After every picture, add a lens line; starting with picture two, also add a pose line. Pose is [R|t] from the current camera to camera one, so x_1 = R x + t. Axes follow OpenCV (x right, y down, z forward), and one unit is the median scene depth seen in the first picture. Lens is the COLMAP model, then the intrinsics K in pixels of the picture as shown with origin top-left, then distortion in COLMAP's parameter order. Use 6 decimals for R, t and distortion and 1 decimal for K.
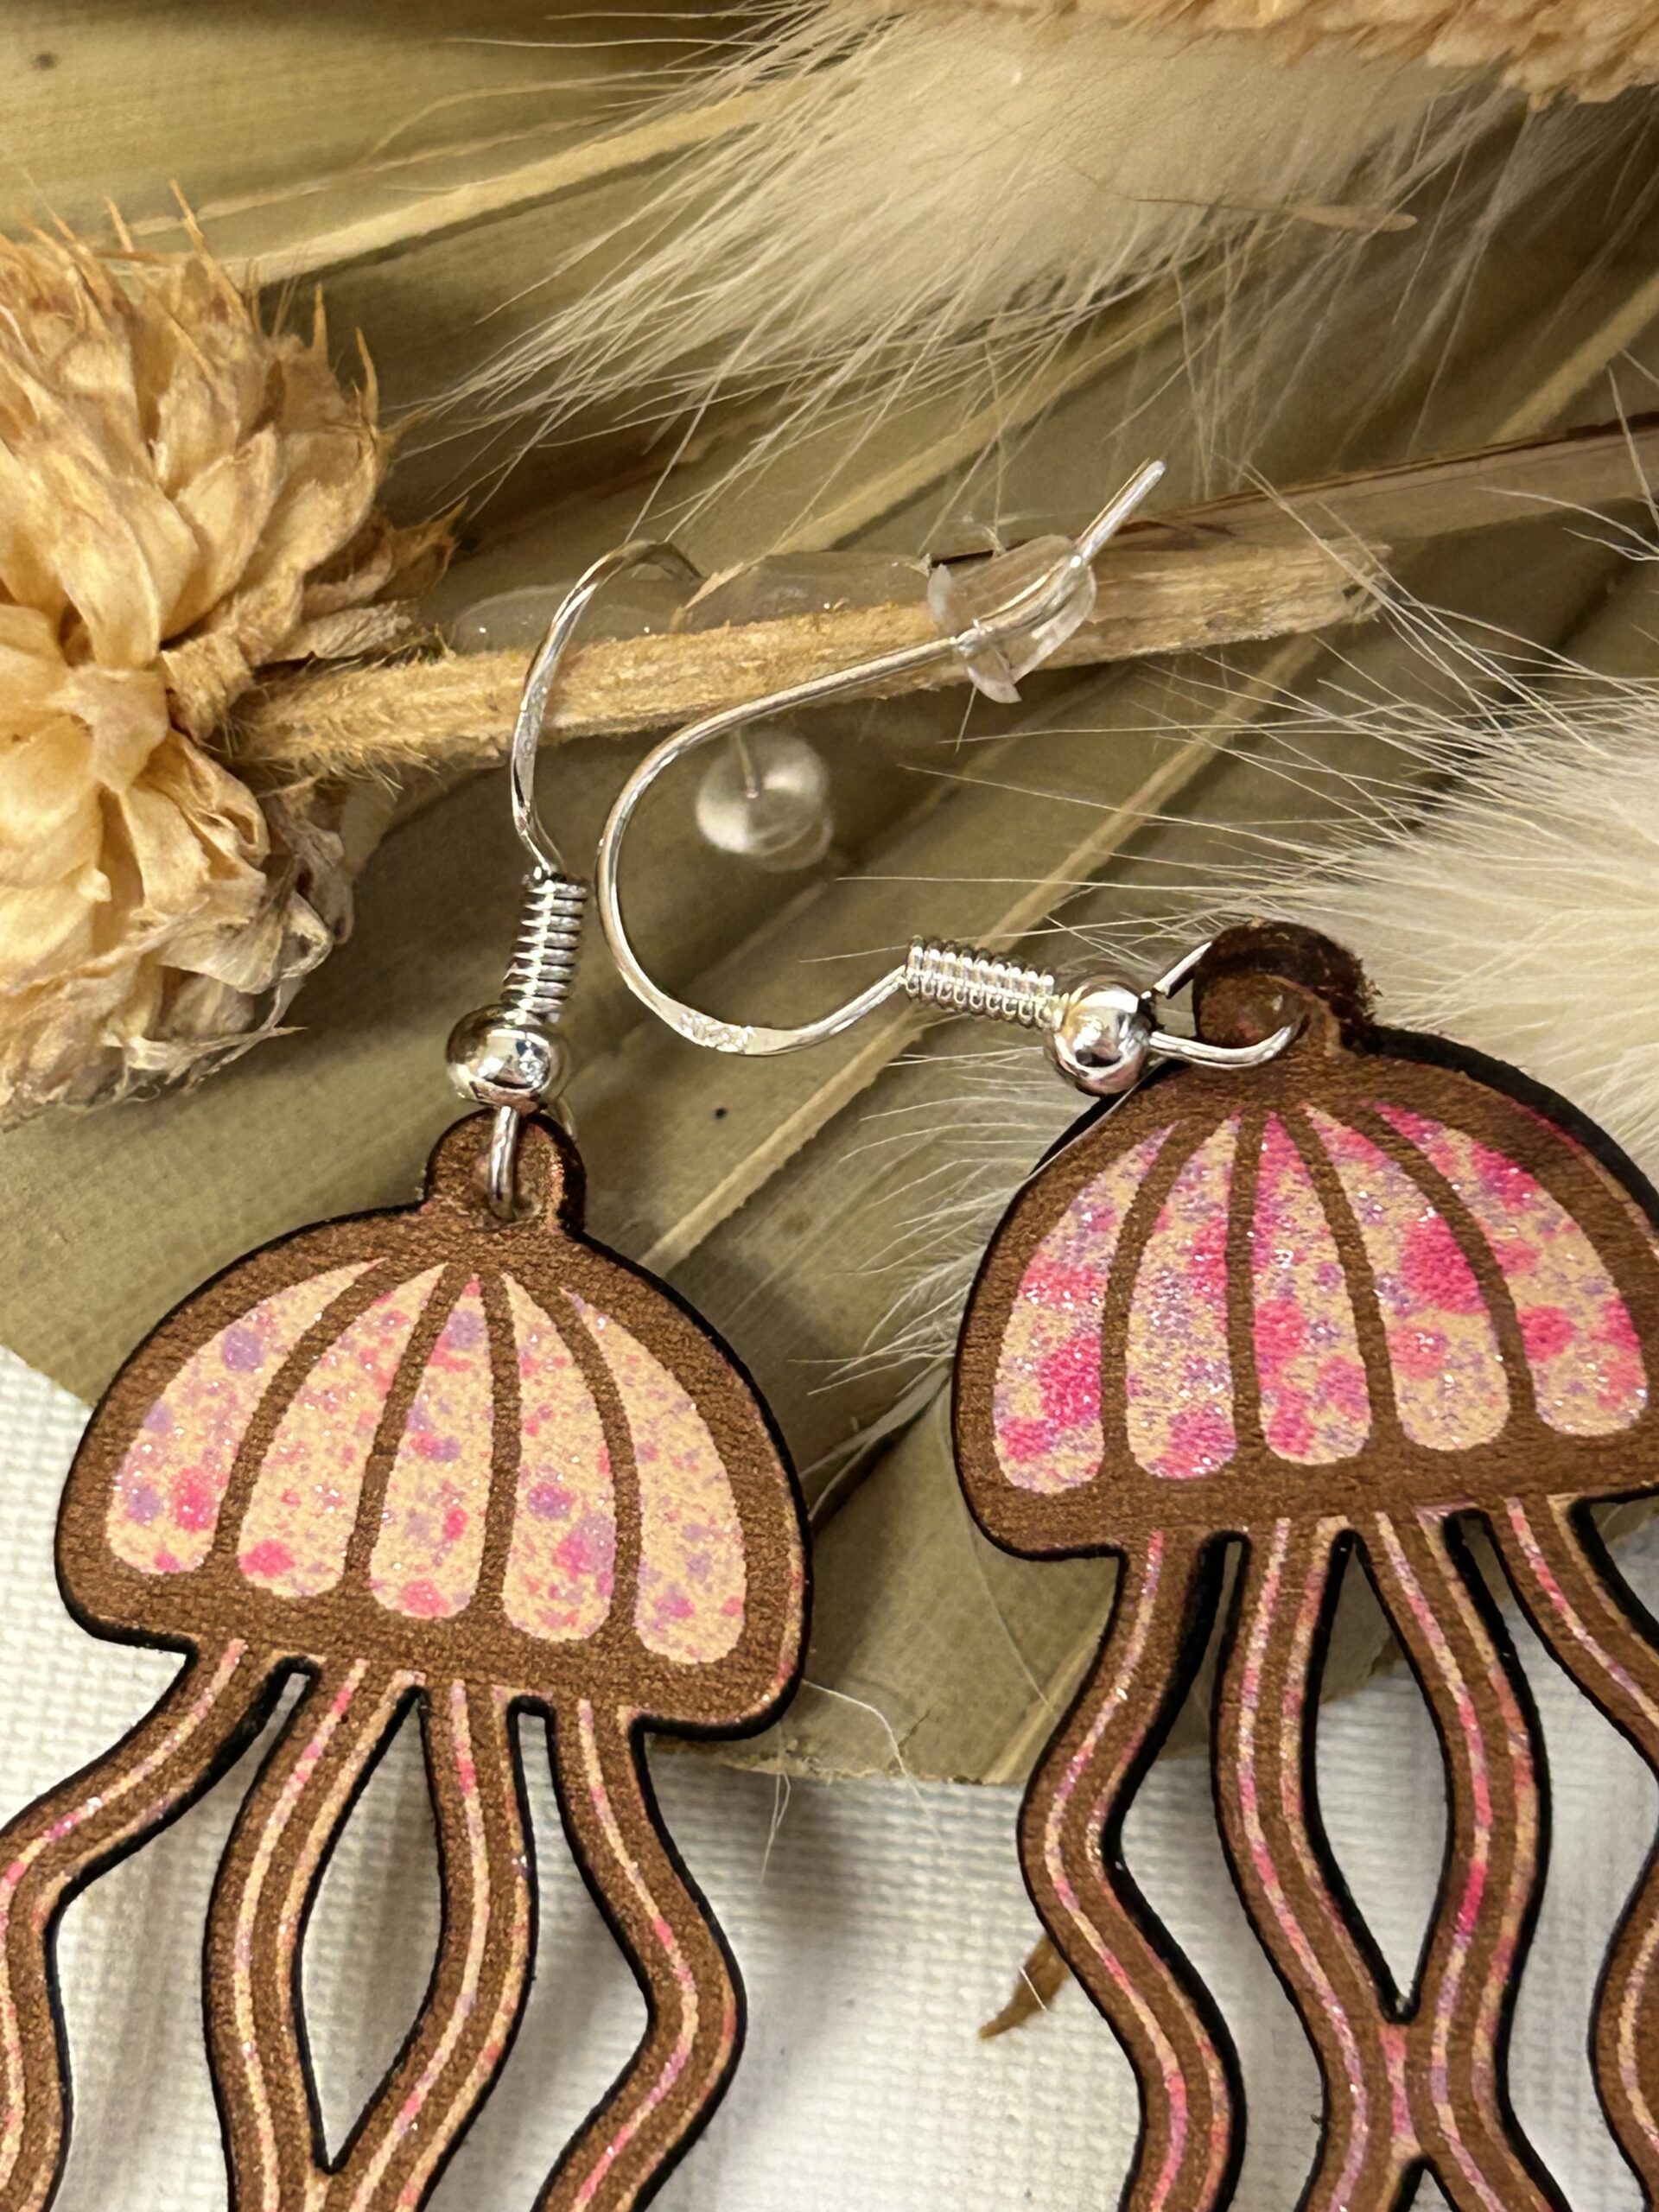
lens RADIAL K [[5152.8, 0, 829.5], [0, 5152.8, 1106.0], [0, 0, 1]] dist [0.248459, -0.189951]
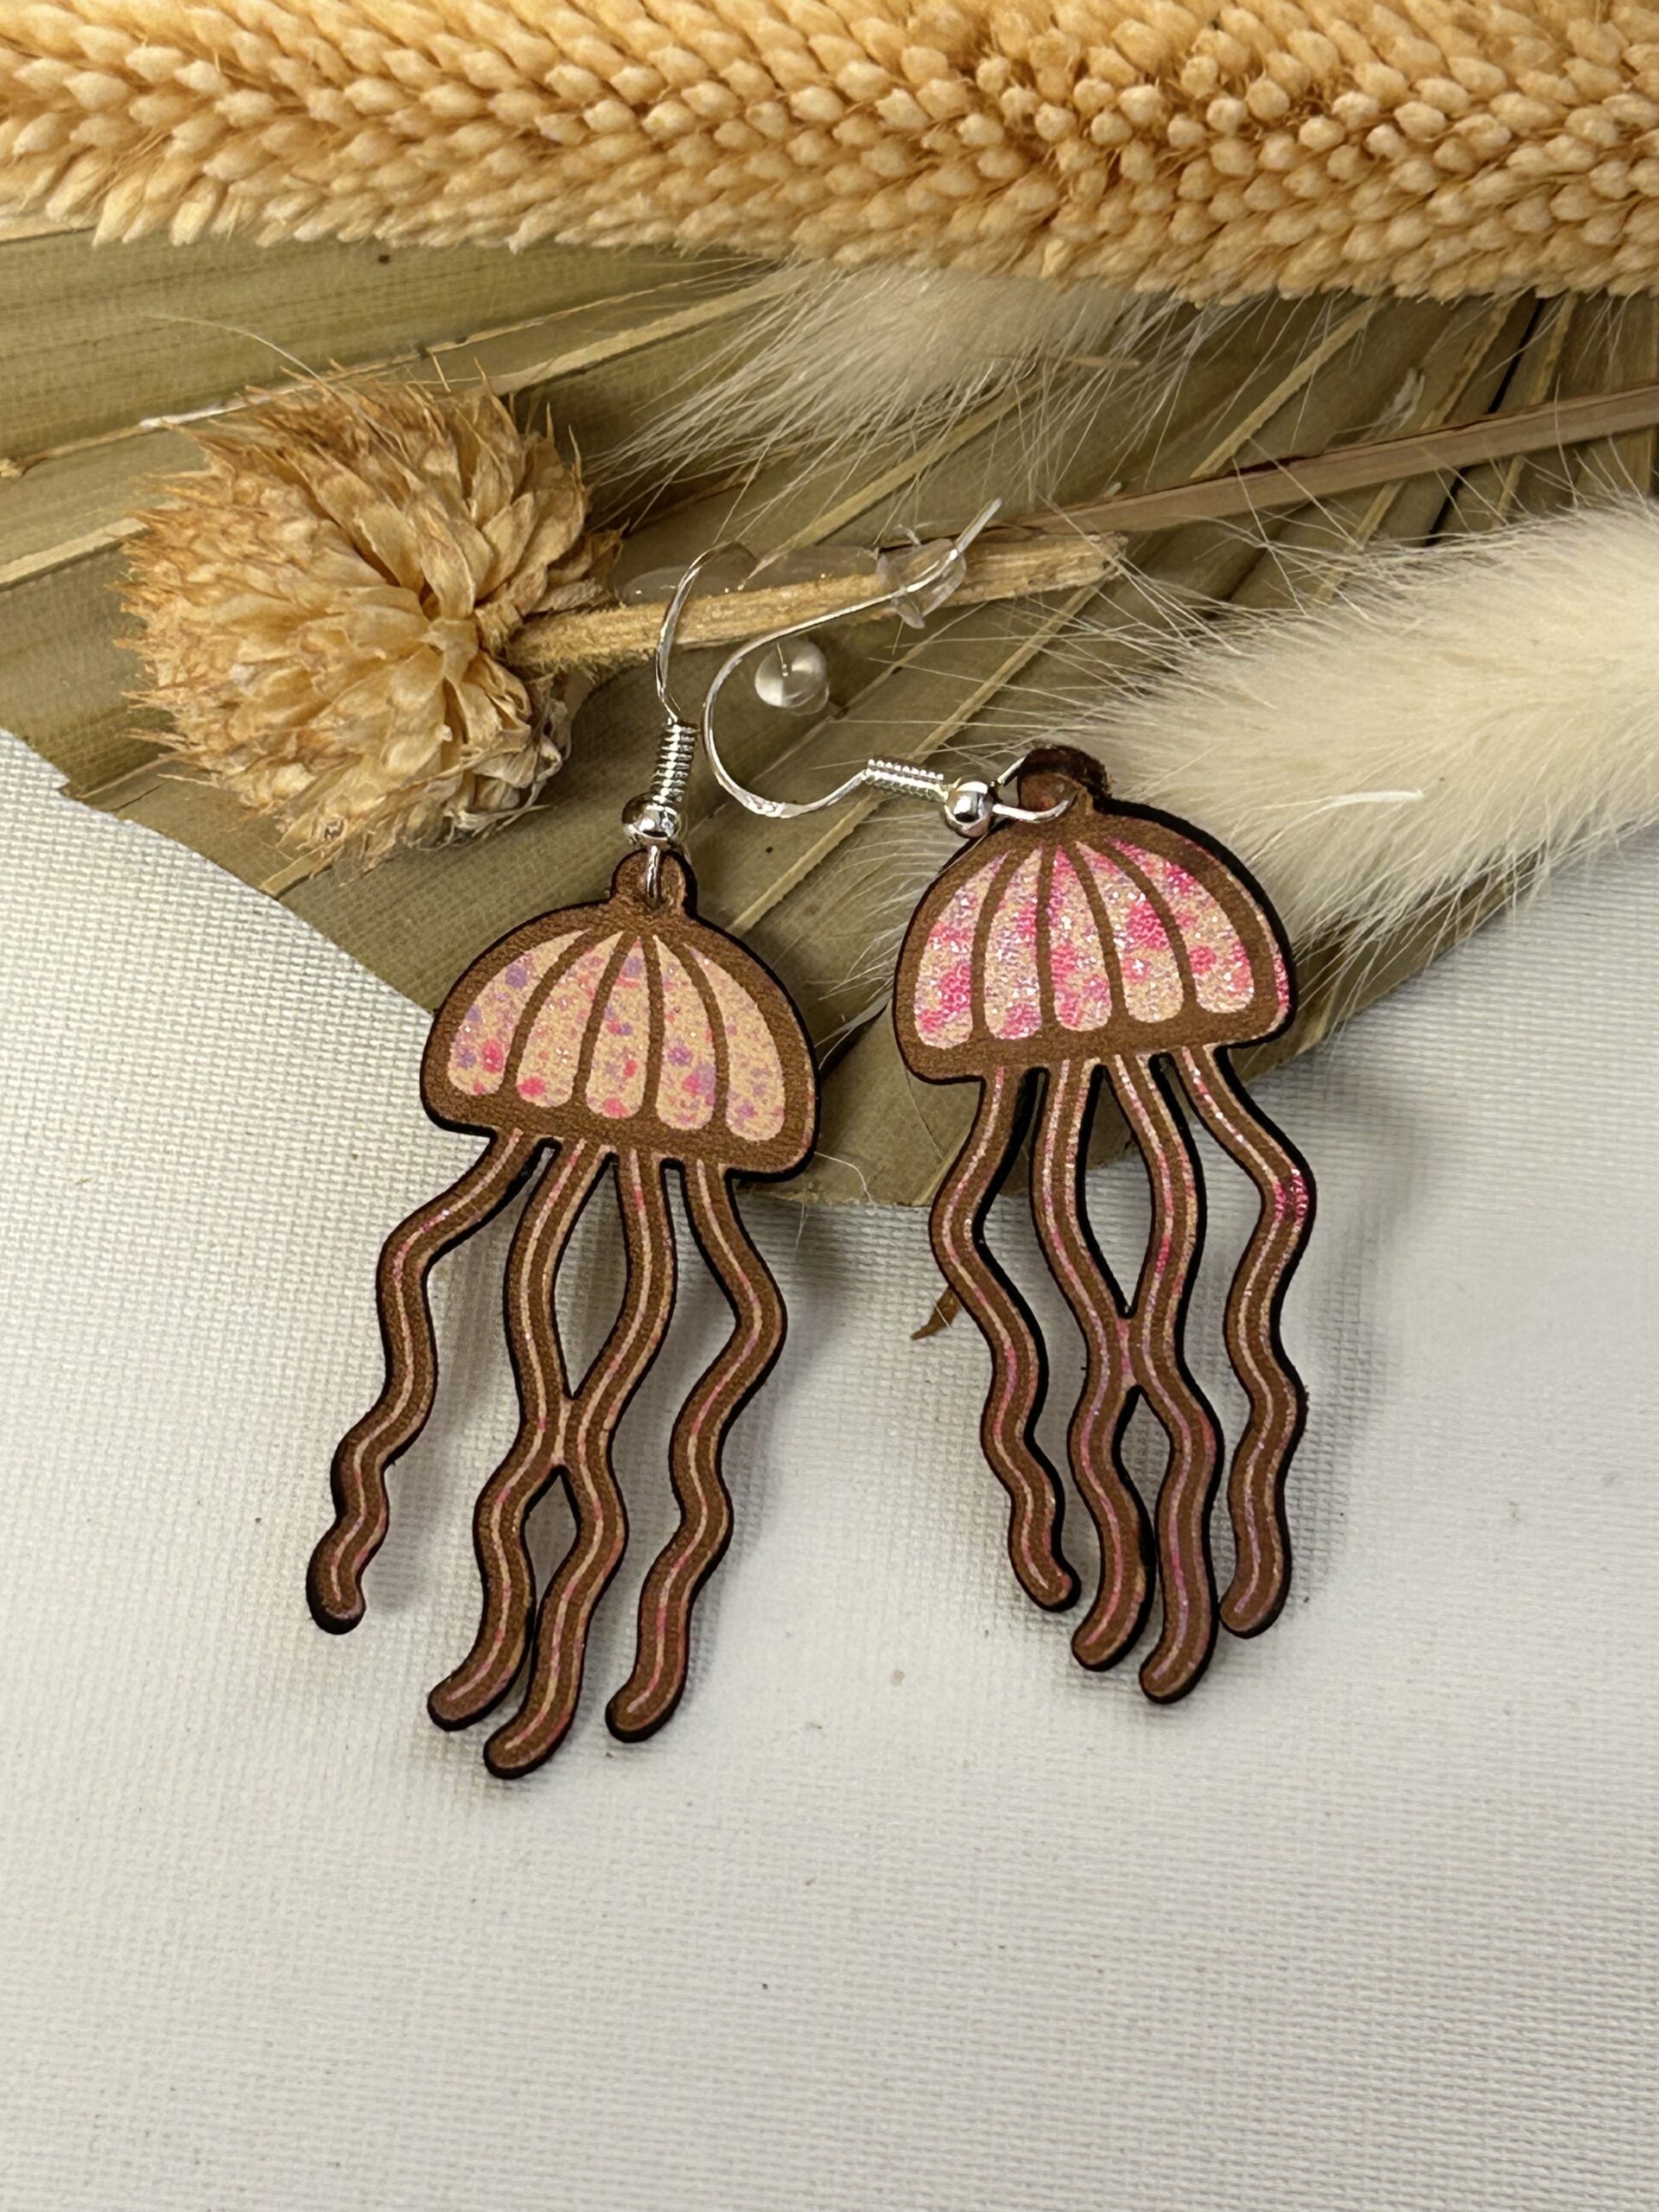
lens RADIAL K [[5152.8, 0, 829.5], [0, 5152.8, 1106.0], [0, 0, 1]] dist [0.248459, -0.189951]
pose [[0.999863, -0.008569, -0.014136, 0.027131], [0.009201, 0.998933, 0.045267, 0.010168], [0.013733, -0.045391, 0.998875, -0.893852]]
